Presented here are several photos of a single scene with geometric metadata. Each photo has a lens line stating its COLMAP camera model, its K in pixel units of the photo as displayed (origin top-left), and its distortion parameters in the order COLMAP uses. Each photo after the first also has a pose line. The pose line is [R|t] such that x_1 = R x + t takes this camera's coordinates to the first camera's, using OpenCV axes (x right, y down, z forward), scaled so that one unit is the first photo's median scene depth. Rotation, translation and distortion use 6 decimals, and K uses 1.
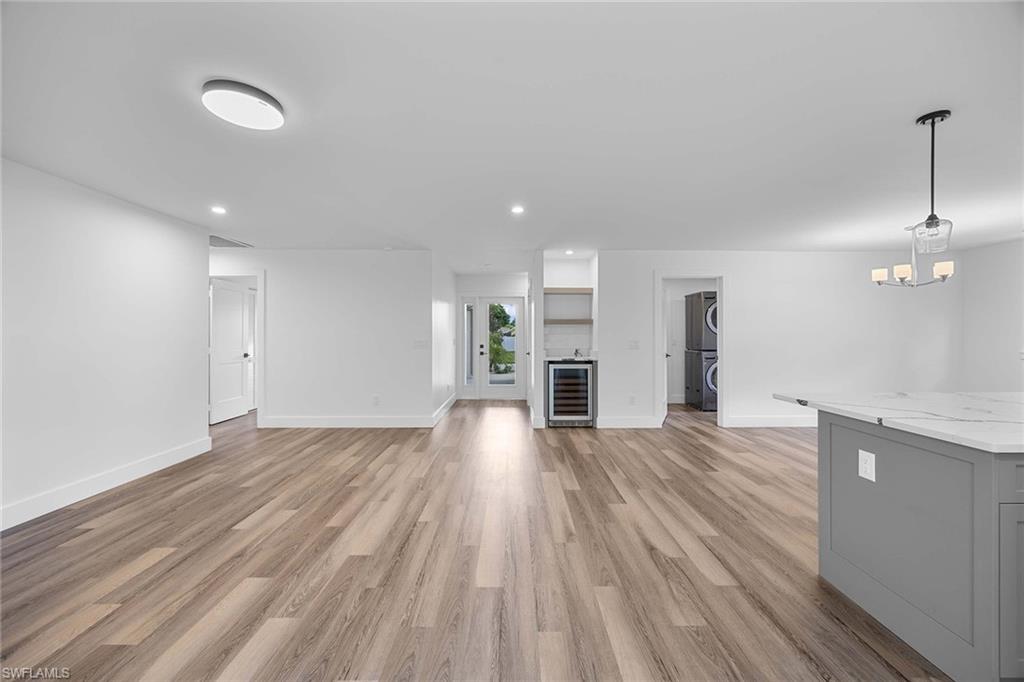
lens RADIAL K [[390.1, 0, 517.8], [0, 390.1, 335.4], [0, 0, 1]] dist [-0.003176, 0.000758]
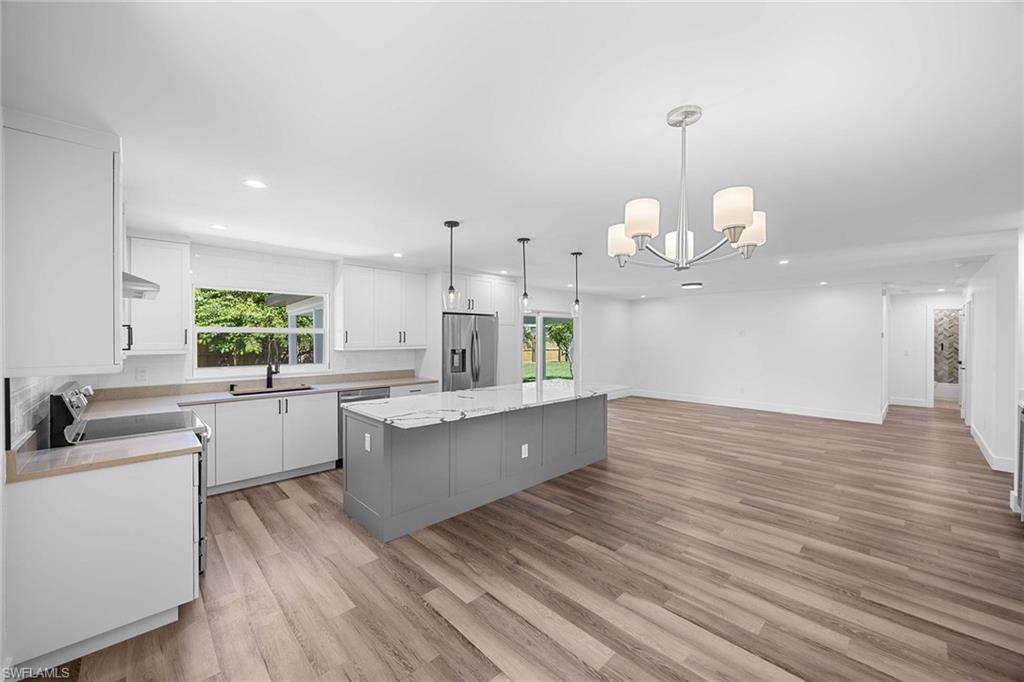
lens RADIAL K [[390.1, 0, 511.1], [0, 390.1, 339.5], [0, 0, 1]] dist [-0.003176, 0.000758]
pose [[-0.726077, 0.005429, -0.687592, 1.952547], [-0.003281, 0.999930, 0.011359, -0.078655], [0.687606, 0.010504, -0.726008, 1.607278]]
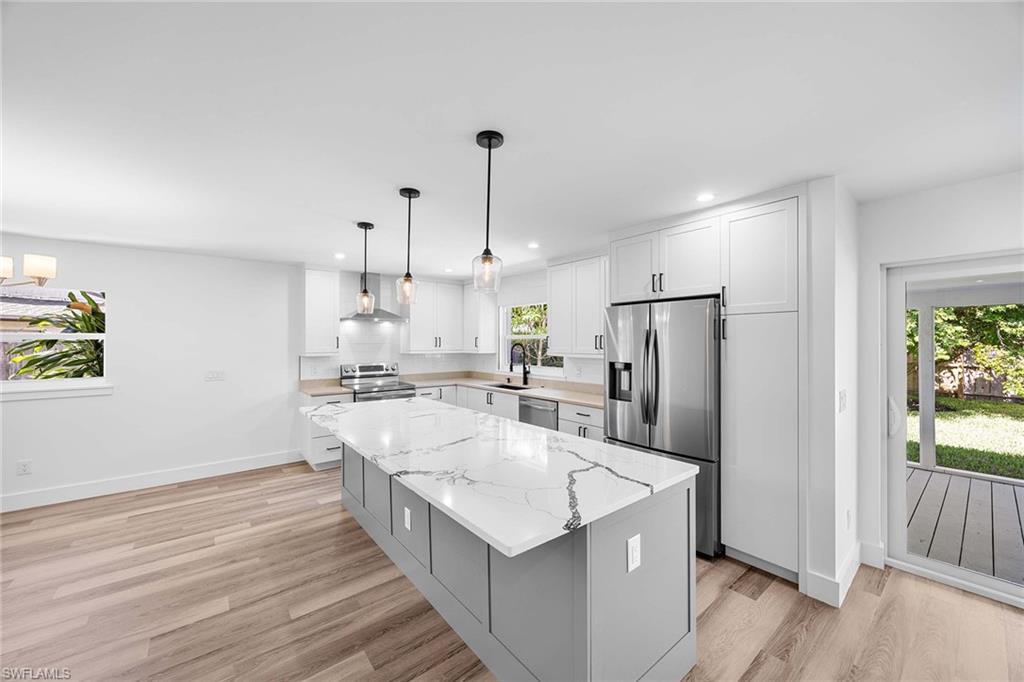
lens RADIAL K [[390.1, 0, 515.6], [0, 390.1, 339.2], [0, 0, 1]] dist [-0.003176, 0.000758]
pose [[-0.627723, 0.008087, 0.778395, 0.246641], [0.004959, 0.999967, -0.006390, -0.071583], [-0.778421, -0.000151, -0.627743, 1.049010]]
